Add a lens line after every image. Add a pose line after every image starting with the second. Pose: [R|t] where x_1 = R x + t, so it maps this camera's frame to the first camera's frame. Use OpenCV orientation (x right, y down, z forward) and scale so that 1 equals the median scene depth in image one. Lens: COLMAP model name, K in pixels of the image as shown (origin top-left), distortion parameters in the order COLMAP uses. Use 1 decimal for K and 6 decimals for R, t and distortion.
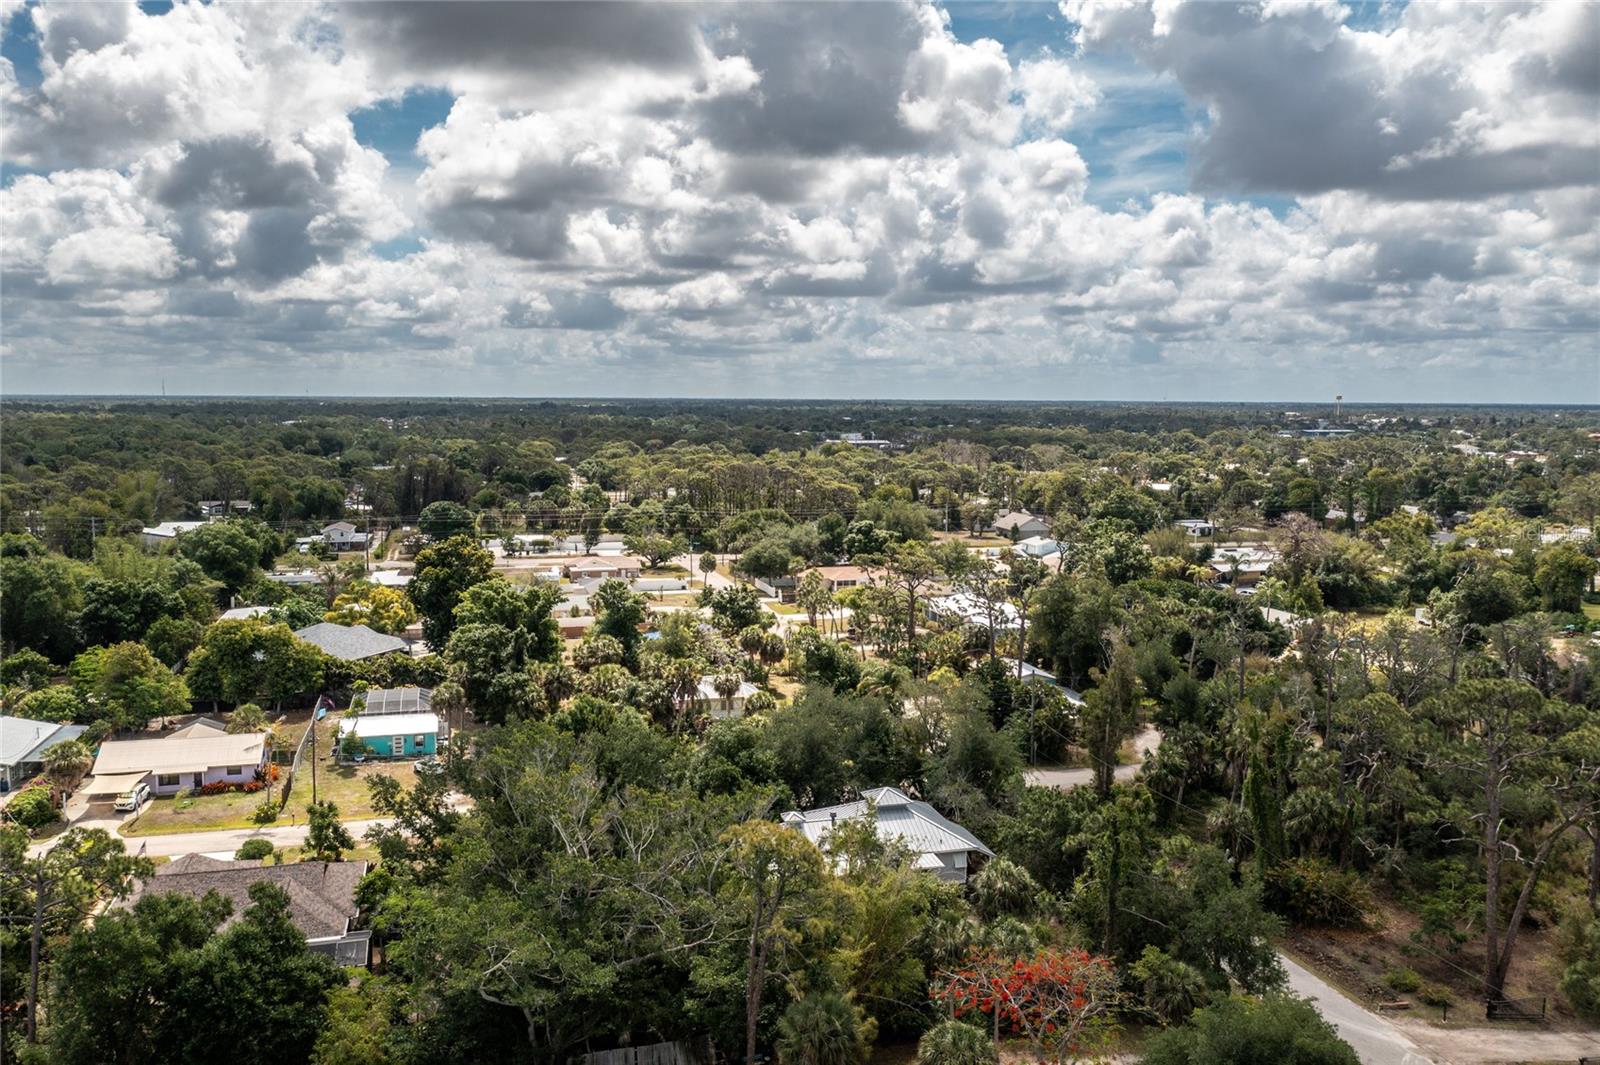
lens RADIAL K [[1353.8, 0, 800.0], [0, 1353.8, 532.5], [0, 0, 1]] dist [-0.003864, 0.003274]
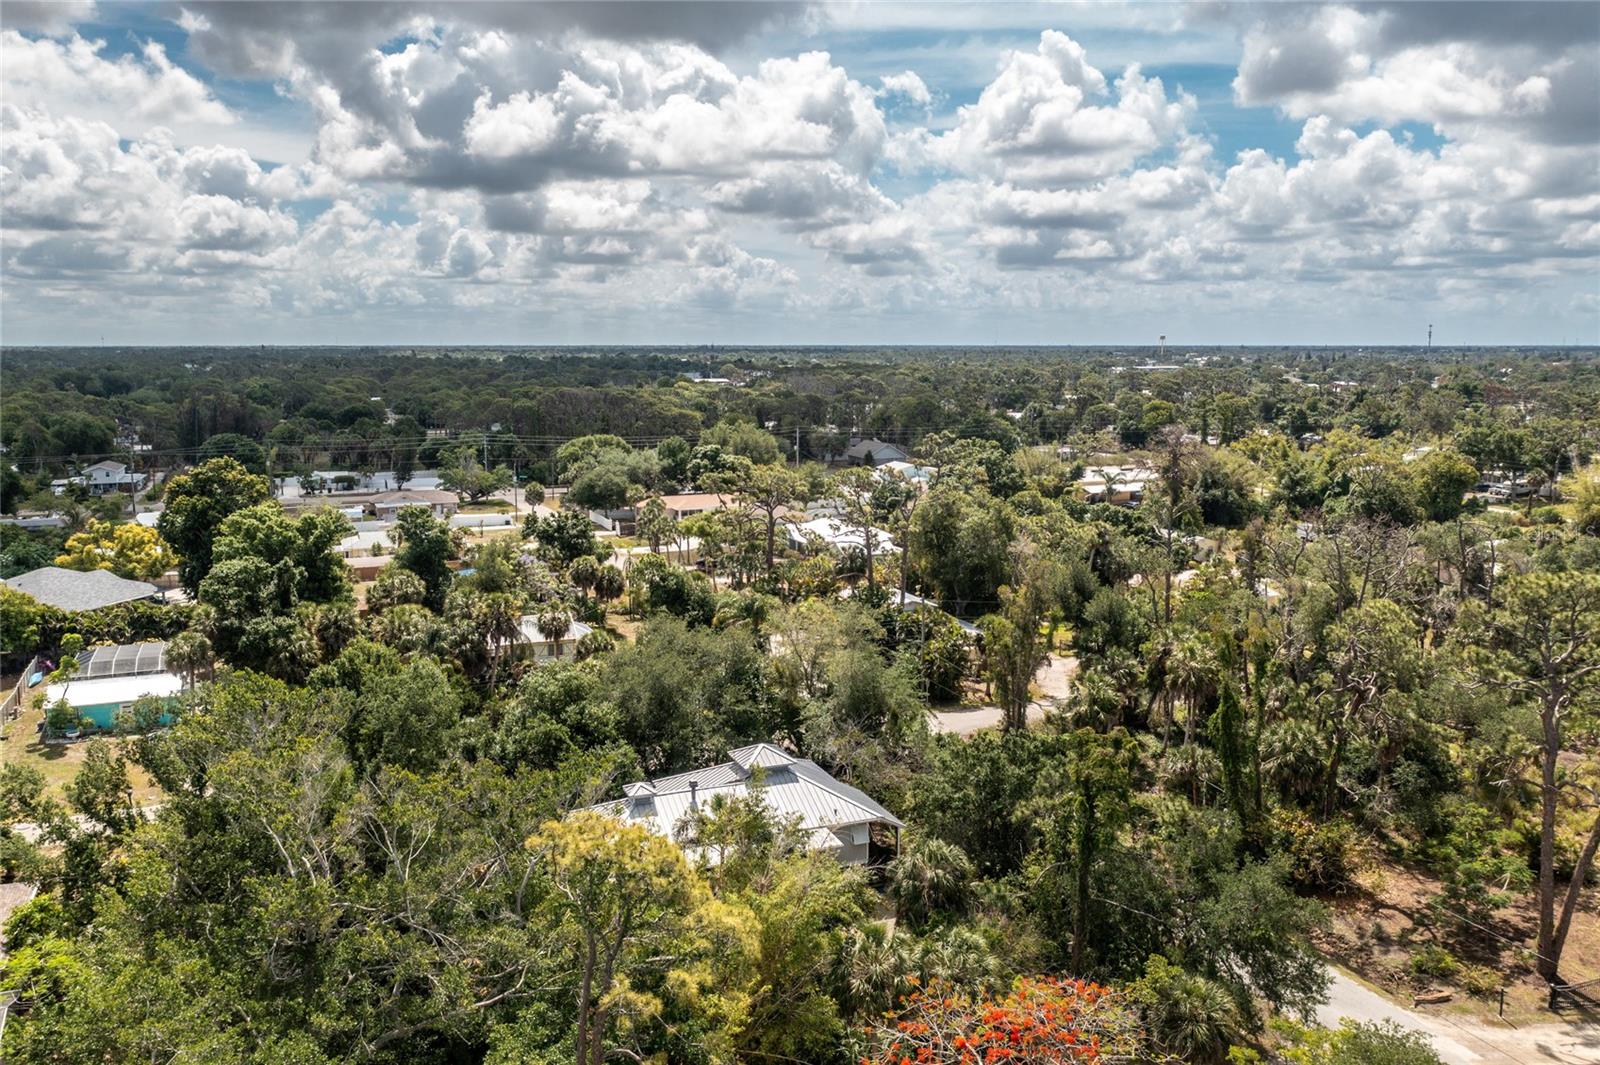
lens RADIAL K [[1261.5, 0, 800.0], [0, 1261.5, 532.5], [0, 0, 1]] dist [-0.005686, 0.000422]
pose [[0.991574, -0.024298, 0.127244, -0.001867], [0.020437, 0.999293, 0.031562, 0.033822], [-0.127921, -0.028696, 0.991369, 0.213324]]
